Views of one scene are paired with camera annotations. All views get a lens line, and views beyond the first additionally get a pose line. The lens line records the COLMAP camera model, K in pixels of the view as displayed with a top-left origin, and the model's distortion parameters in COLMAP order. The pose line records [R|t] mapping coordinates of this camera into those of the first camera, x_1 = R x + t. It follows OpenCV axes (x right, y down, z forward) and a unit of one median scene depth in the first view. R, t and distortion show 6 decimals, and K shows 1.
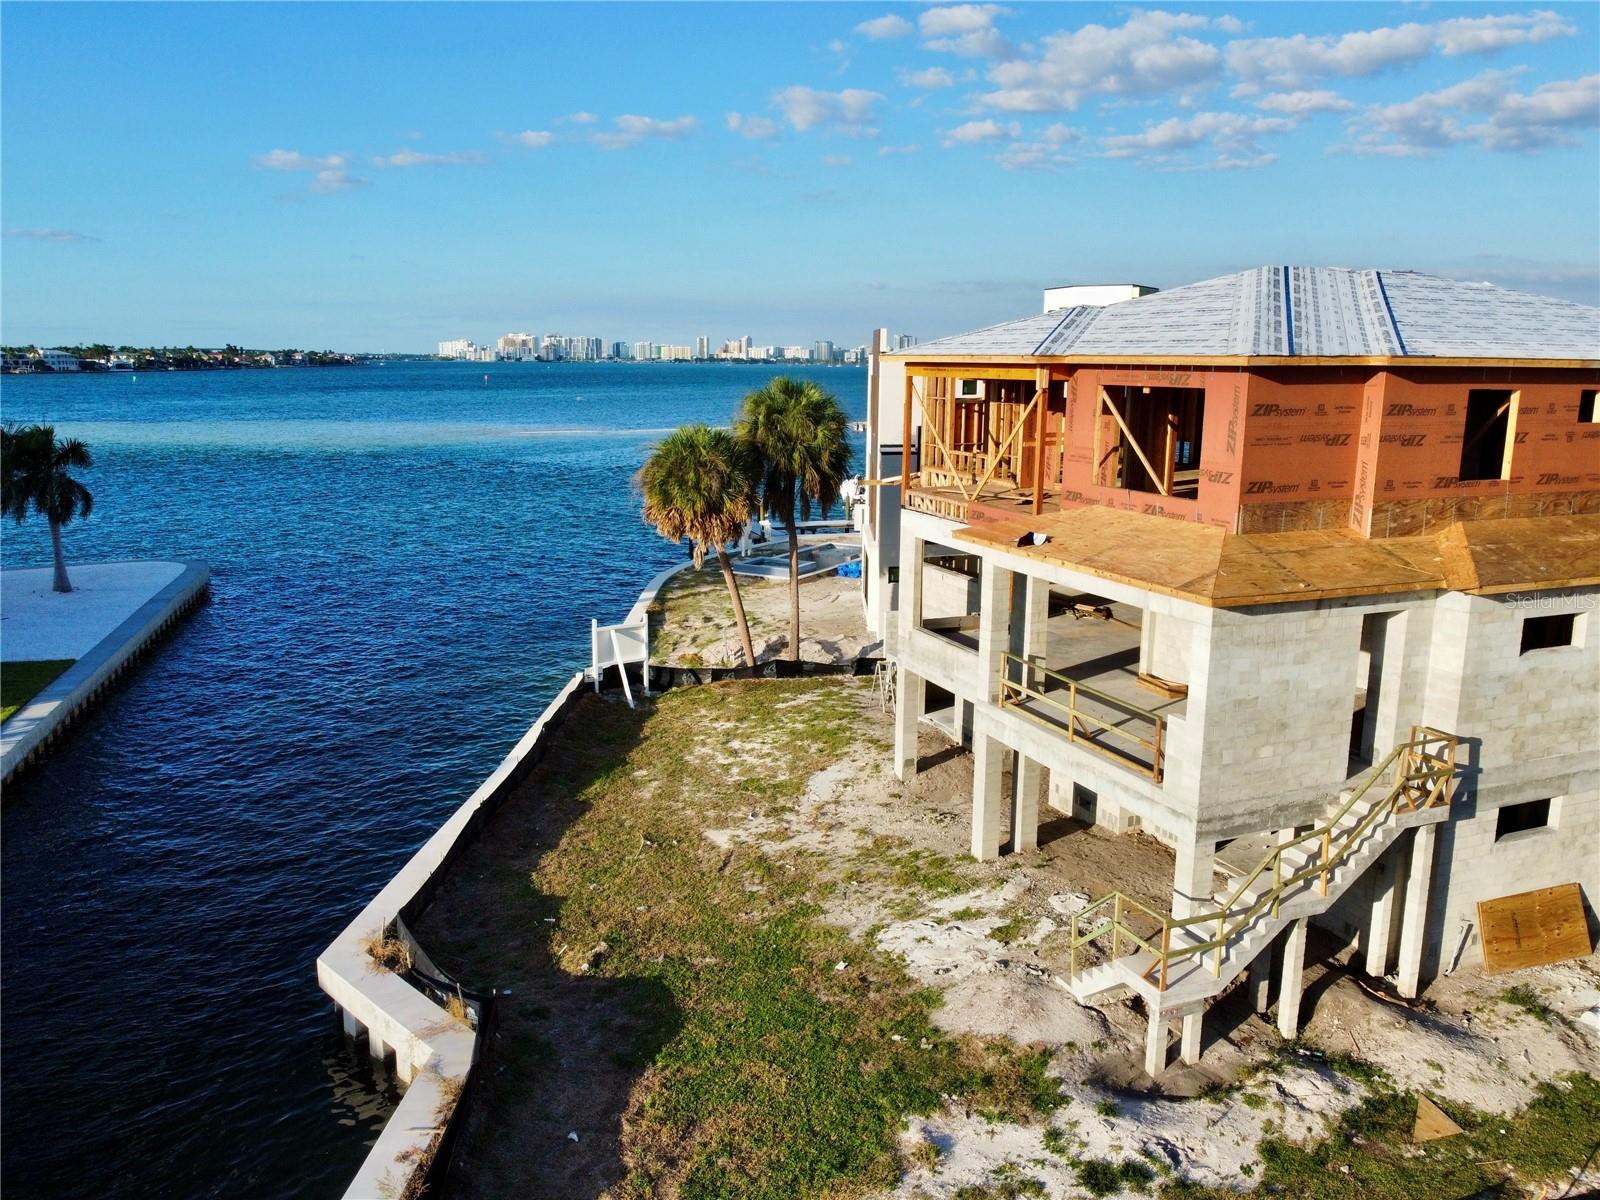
lens RADIAL K [[1203.1, 0, 794.4], [0, 1203.1, 608.1], [0, 0, 1]] dist [-0.002743, -0.009584]
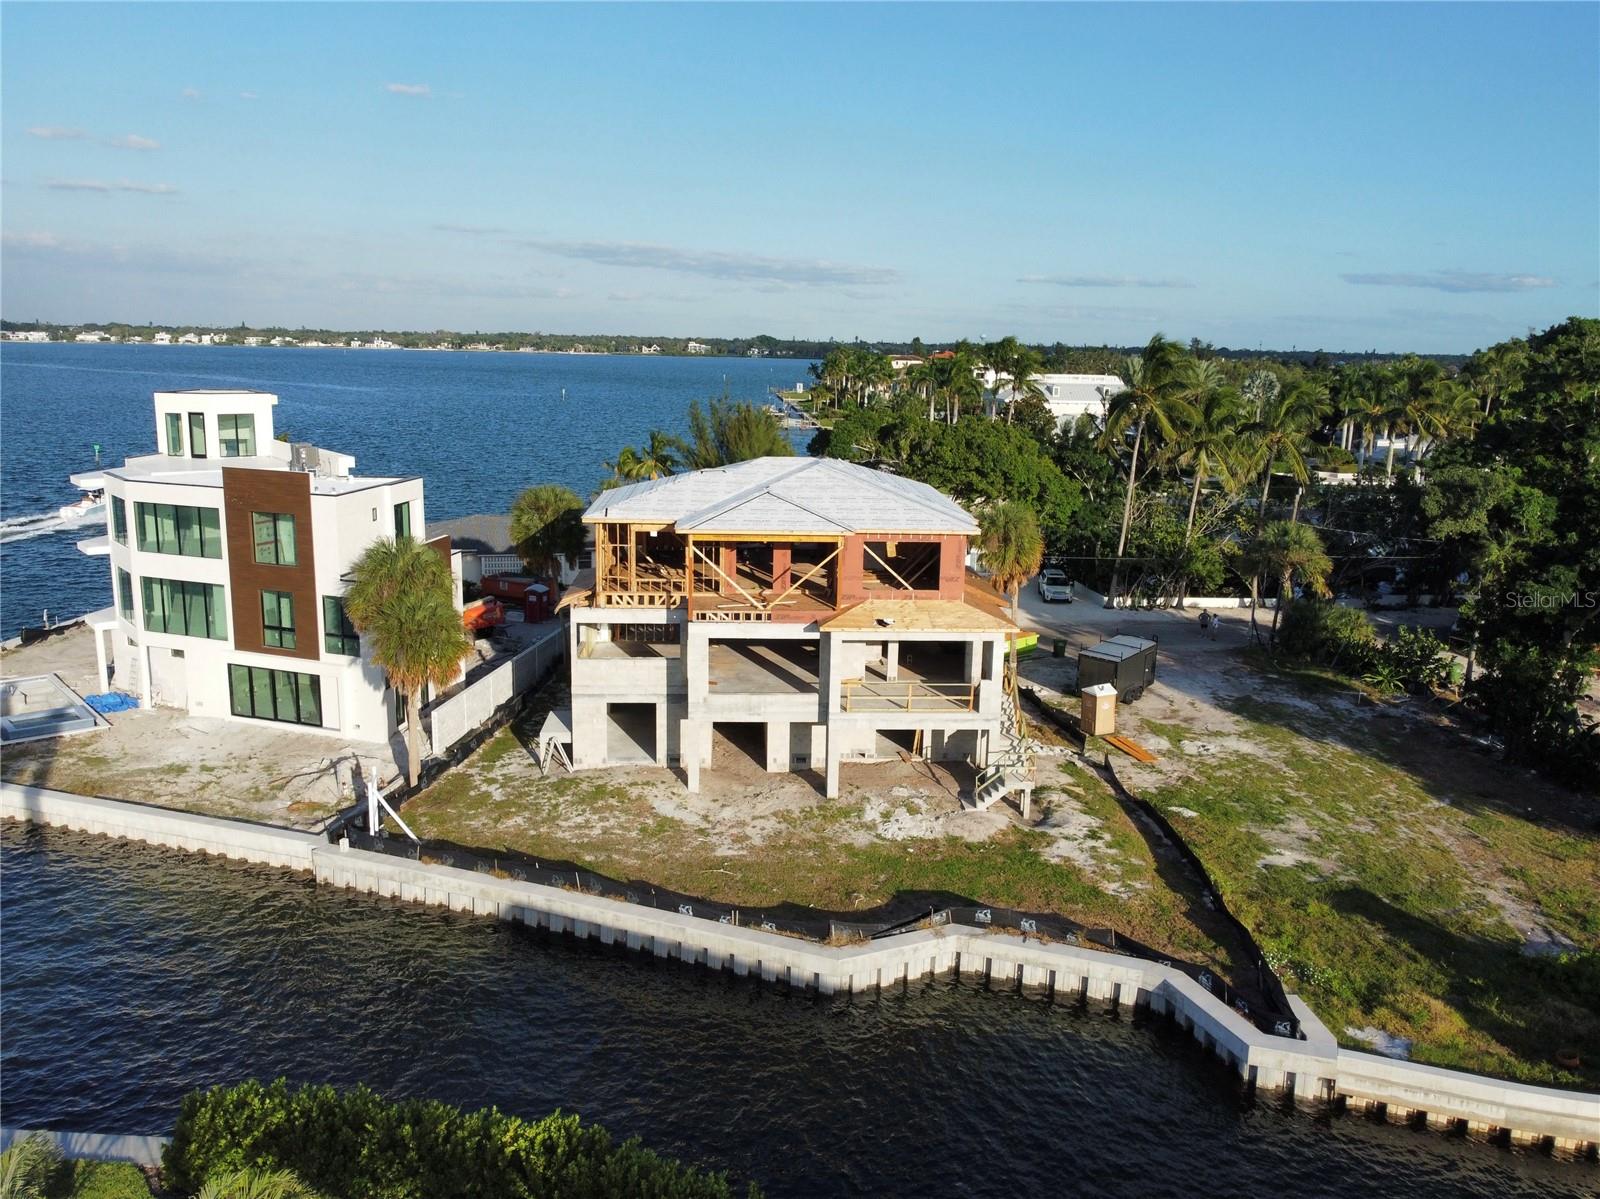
lens RADIAL K [[1271.1, 0, 808.0], [0, 1271.1, 600.5], [0, 0, 1]] dist [-0.003024, -0.006985]
pose [[0.328657, -0.186865, 0.925779, -1.975739], [0.173042, 0.975552, 0.135481, -0.439297], [-0.928462, 0.115672, 0.352957, 0.386762]]
